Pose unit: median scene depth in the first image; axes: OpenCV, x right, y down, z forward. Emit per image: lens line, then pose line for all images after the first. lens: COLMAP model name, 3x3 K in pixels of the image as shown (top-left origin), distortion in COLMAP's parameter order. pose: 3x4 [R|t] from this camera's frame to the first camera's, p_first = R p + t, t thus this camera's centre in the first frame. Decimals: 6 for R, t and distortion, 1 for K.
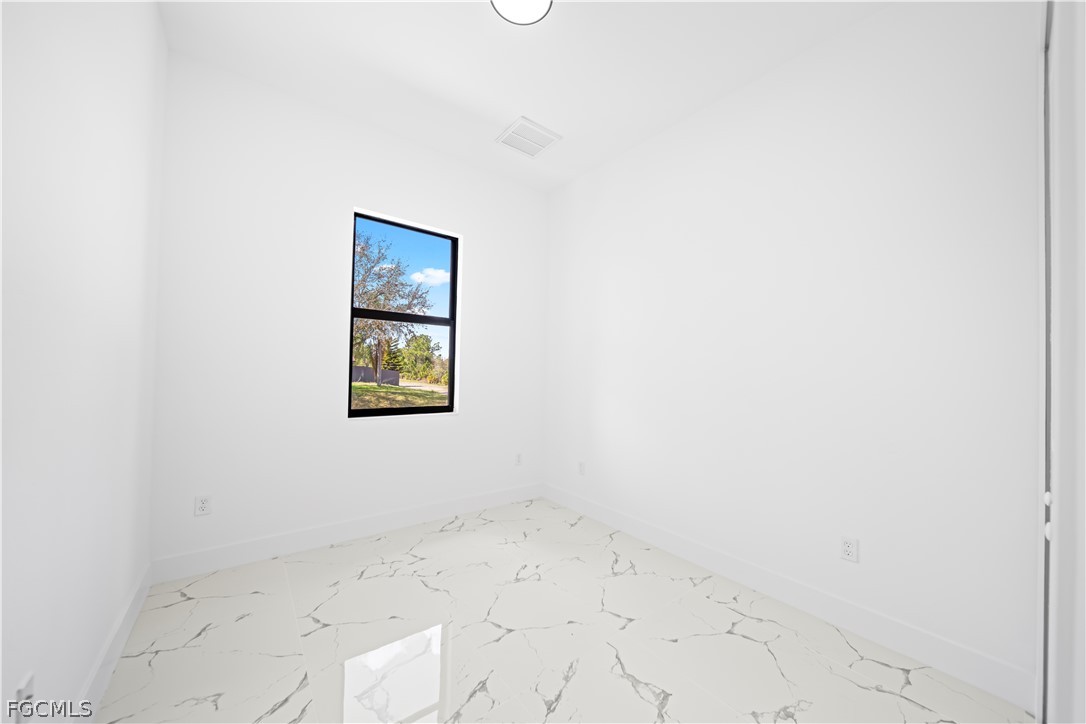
lens RADIAL K [[383.6, 0, 544.7], [0, 383.6, 364.0], [0, 0, 1]] dist [0.000816, 0.000063]
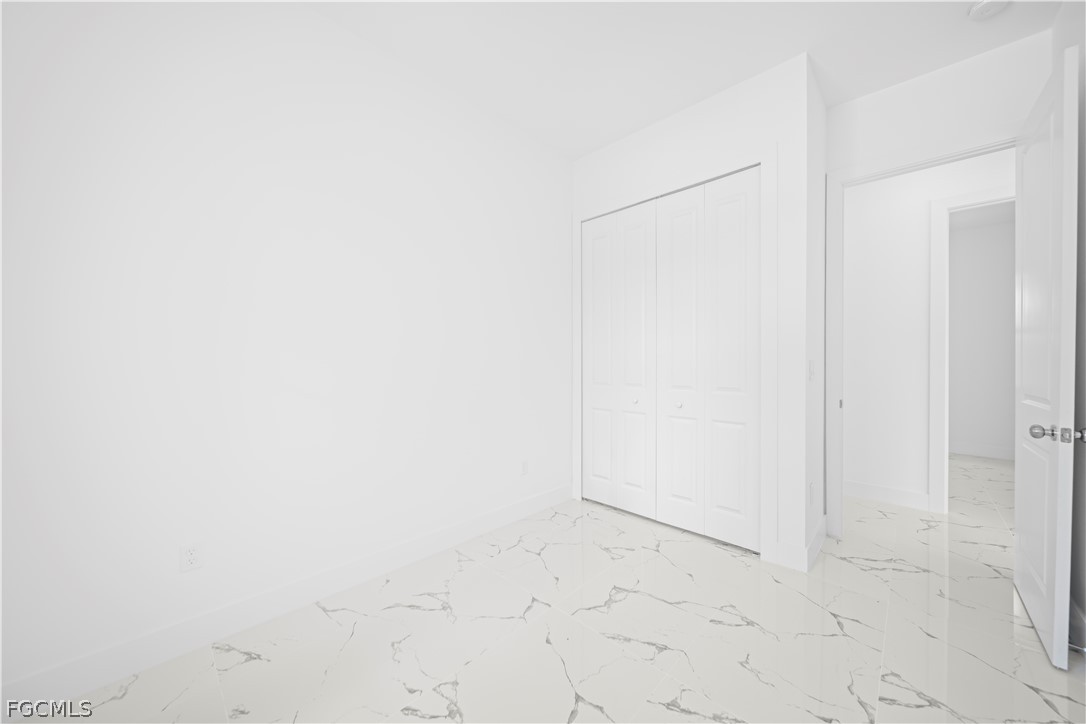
lens RADIAL K [[383.6, 0, 544.7], [0, 383.6, 364.0], [0, 0, 1]] dist [0.000816, 0.000063]
pose [[-0.128835, -0.032342, 0.991139, -0.773180], [-0.018384, 0.999374, 0.030222, 0.001214], [-0.991496, -0.014327, -0.129349, 1.100969]]
